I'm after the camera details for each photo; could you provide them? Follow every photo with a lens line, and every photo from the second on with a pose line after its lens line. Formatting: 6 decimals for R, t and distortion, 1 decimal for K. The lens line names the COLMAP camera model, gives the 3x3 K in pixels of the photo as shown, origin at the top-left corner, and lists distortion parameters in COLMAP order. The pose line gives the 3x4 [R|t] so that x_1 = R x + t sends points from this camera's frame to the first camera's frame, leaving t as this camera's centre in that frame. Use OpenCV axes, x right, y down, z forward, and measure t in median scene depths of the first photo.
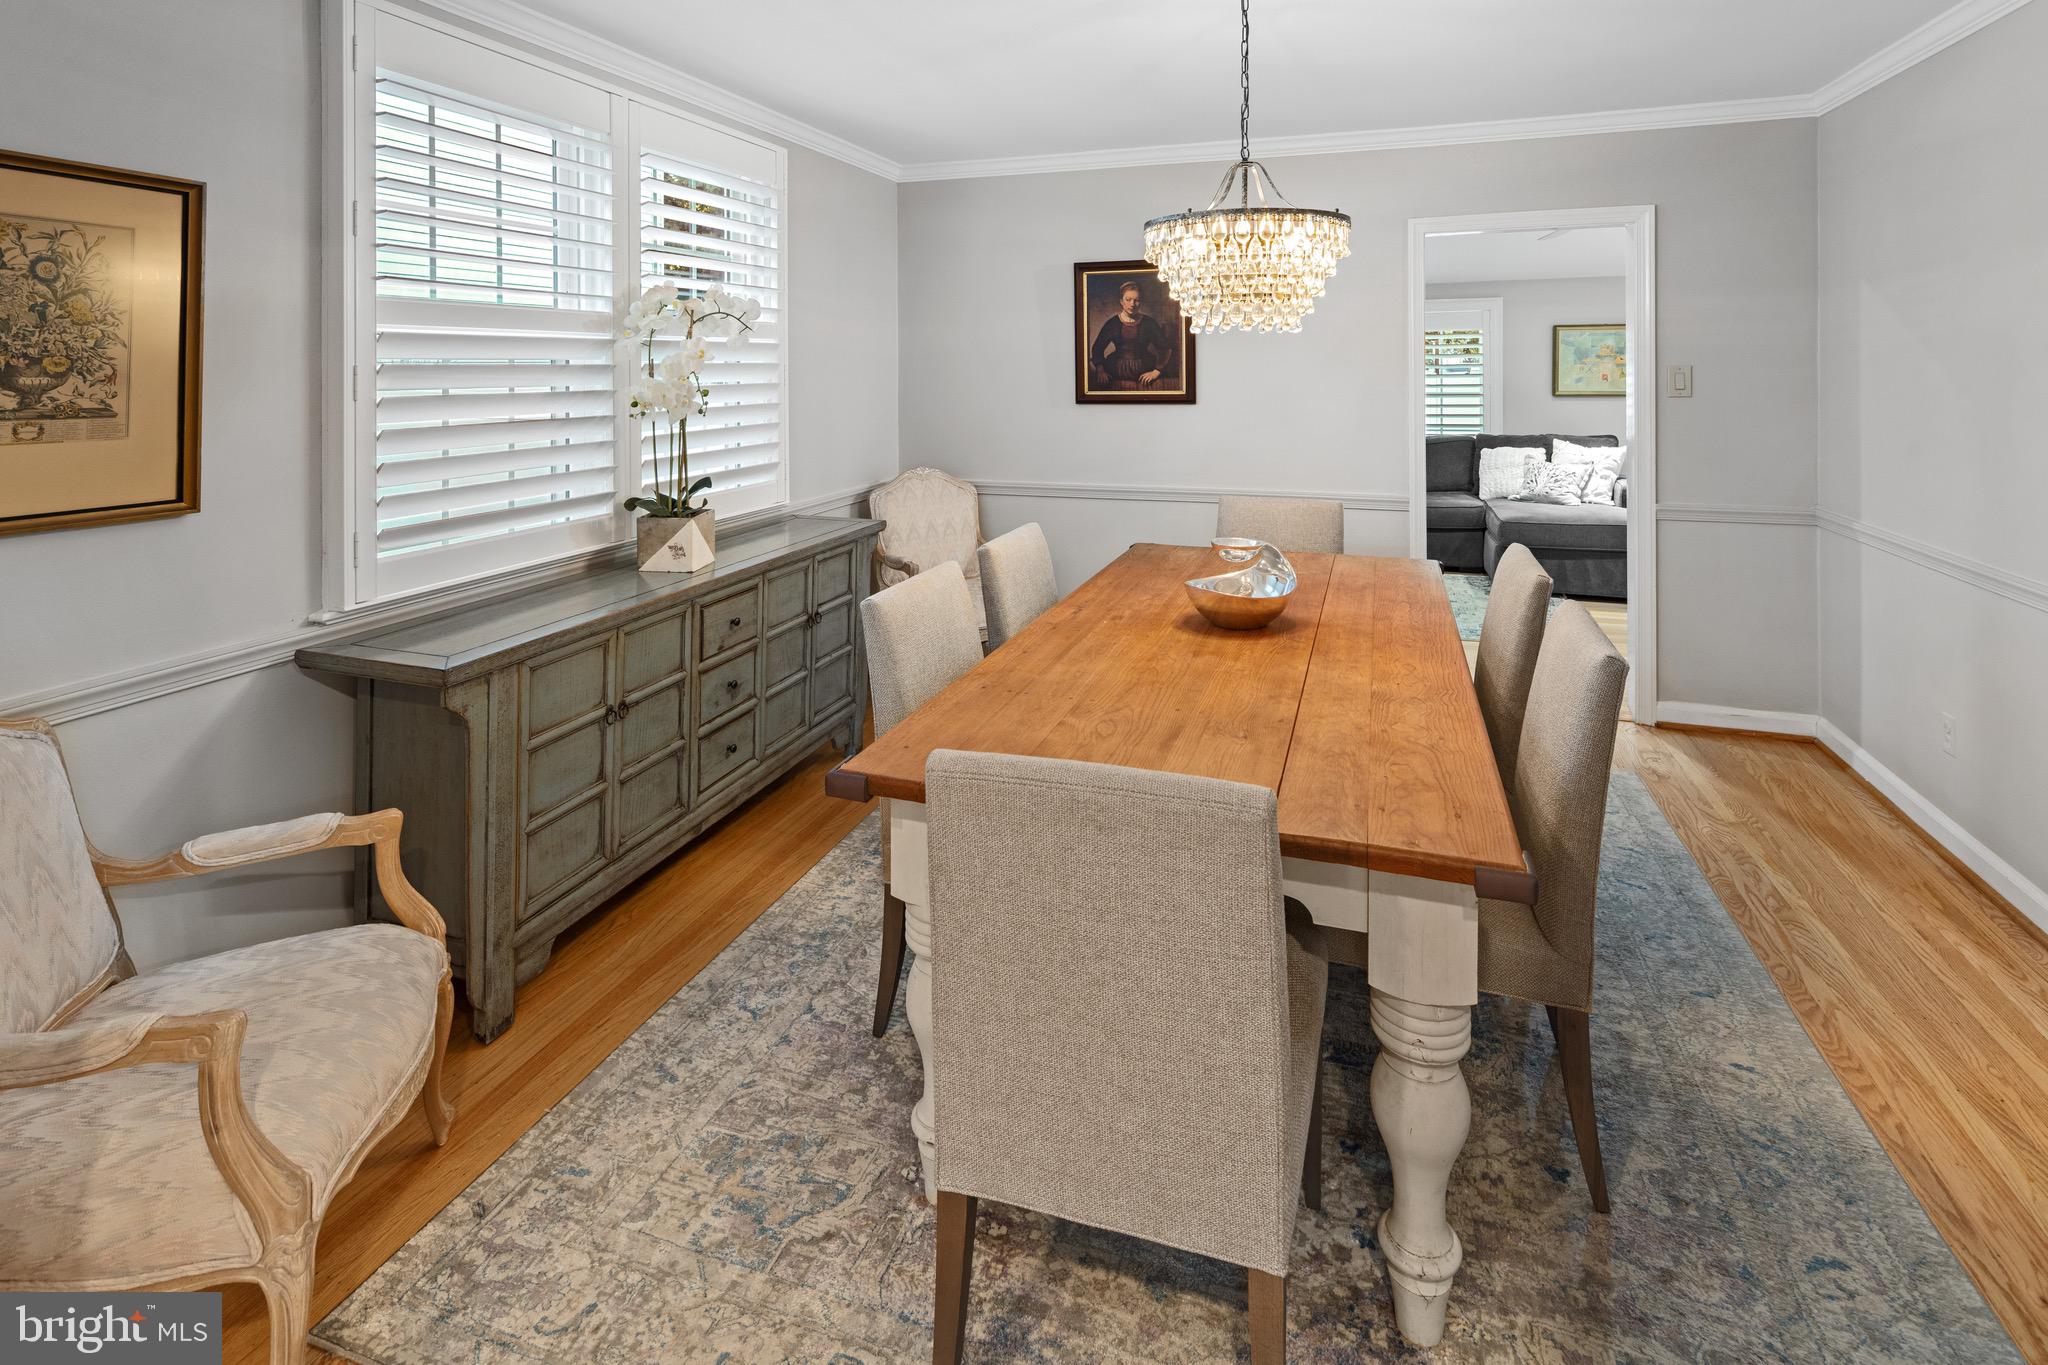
lens RADIAL K [[986.1, 0, 1025.3], [0, 986.1, 361.9], [0, 0, 1]] dist [0.001215, -0.002238]
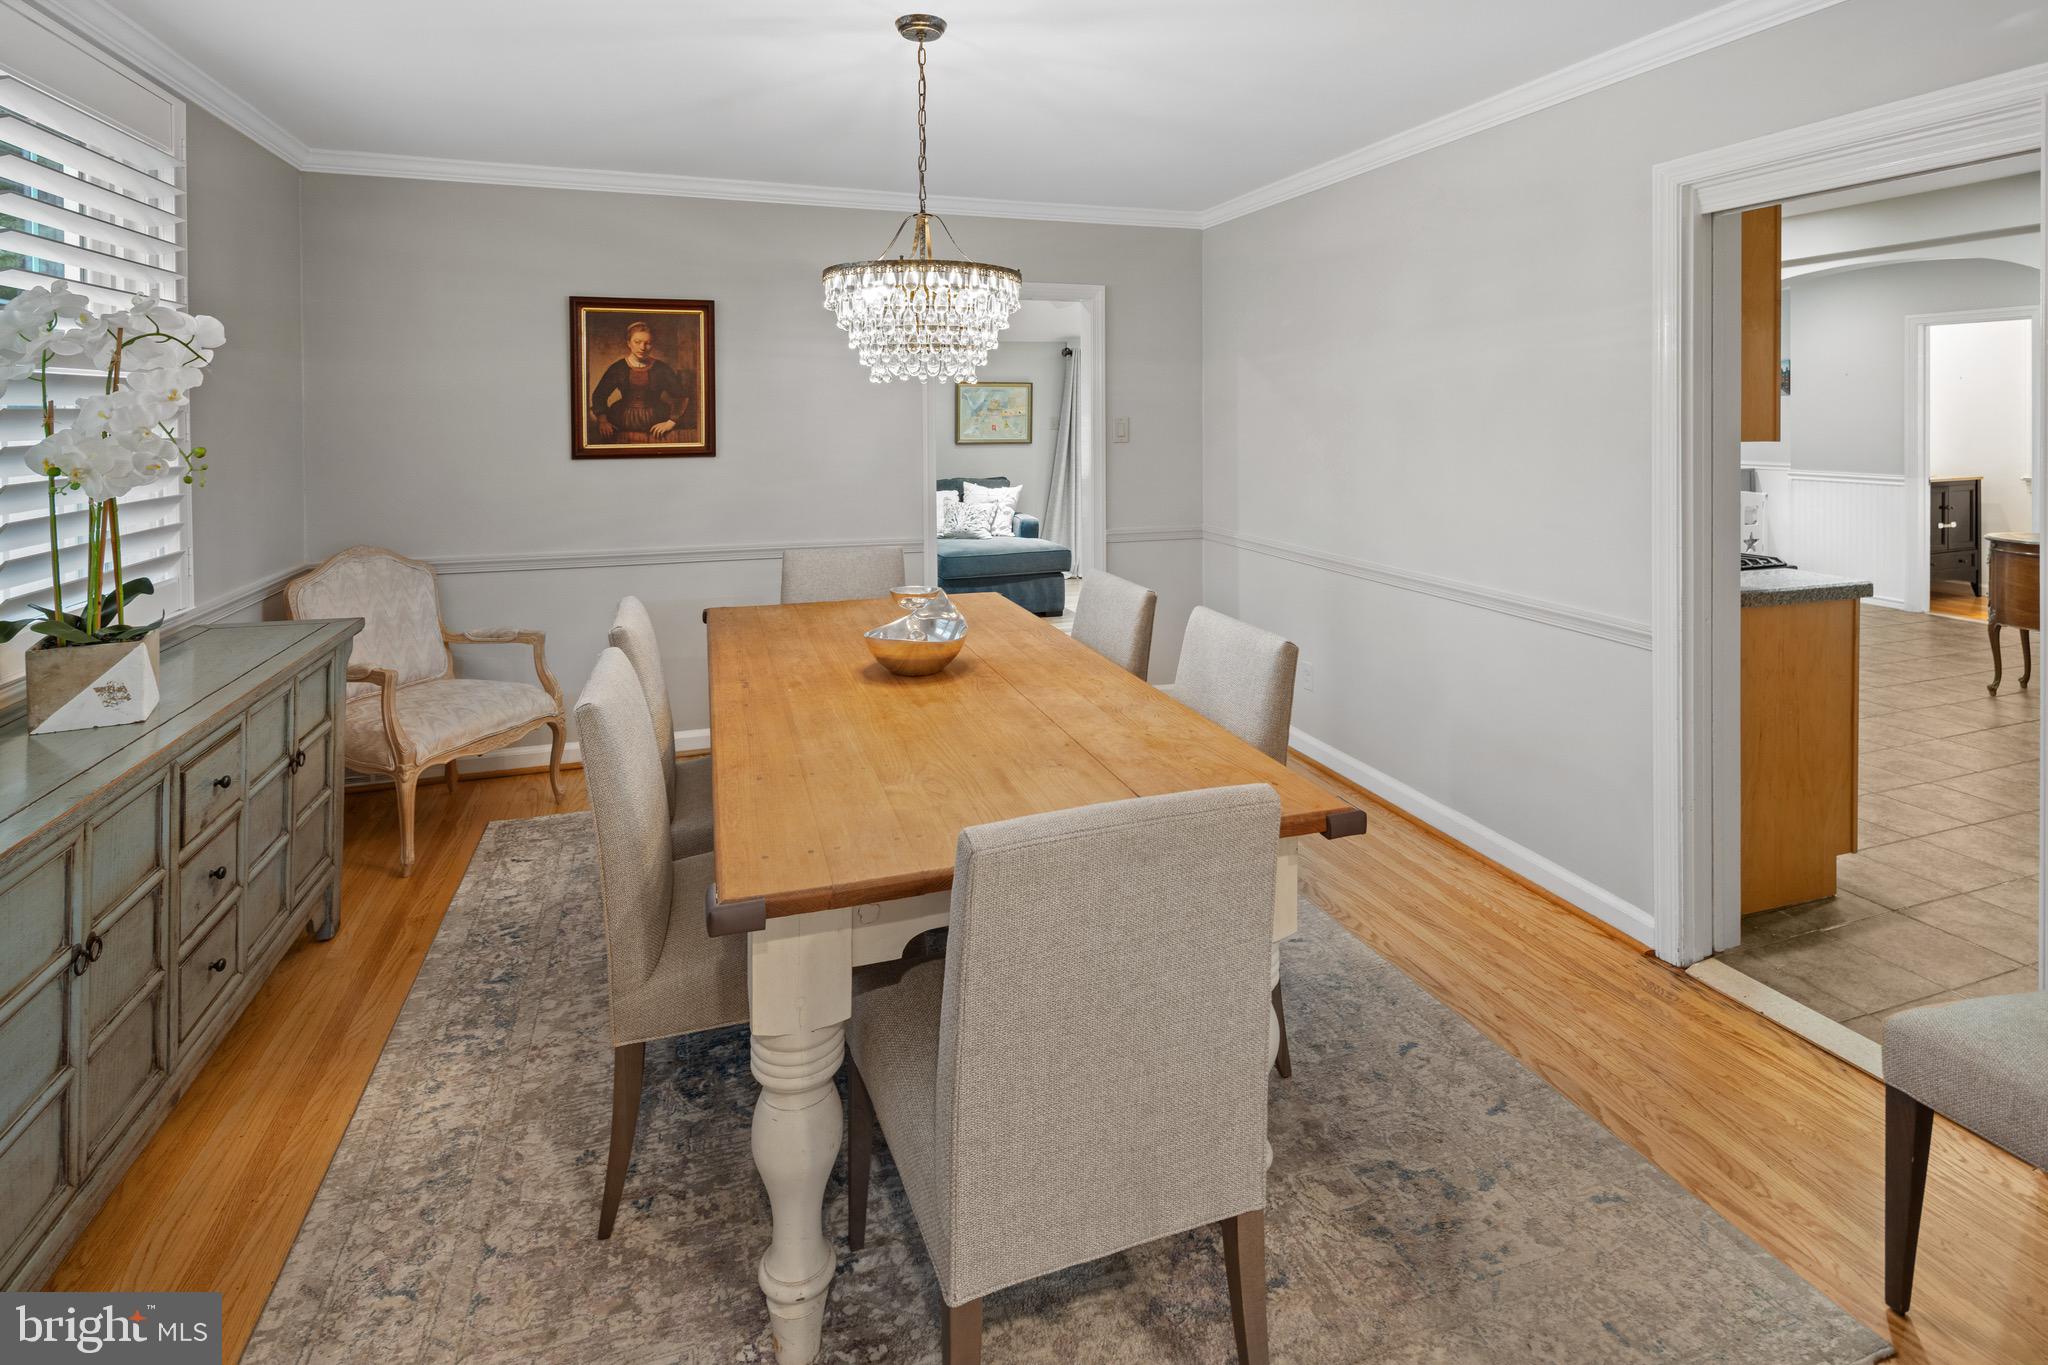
lens RADIAL K [[1007.9, 0, 1011.1], [0, 1007.9, 419.1], [0, 0, 1]] dist [-0.000998, -0.001979]
pose [[0.797390, 0.000531, 0.603465, -0.313647], [-0.003441, 0.999987, 0.003666, 0.004127], [-0.603455, -0.004999, 0.797381, 0.114938]]
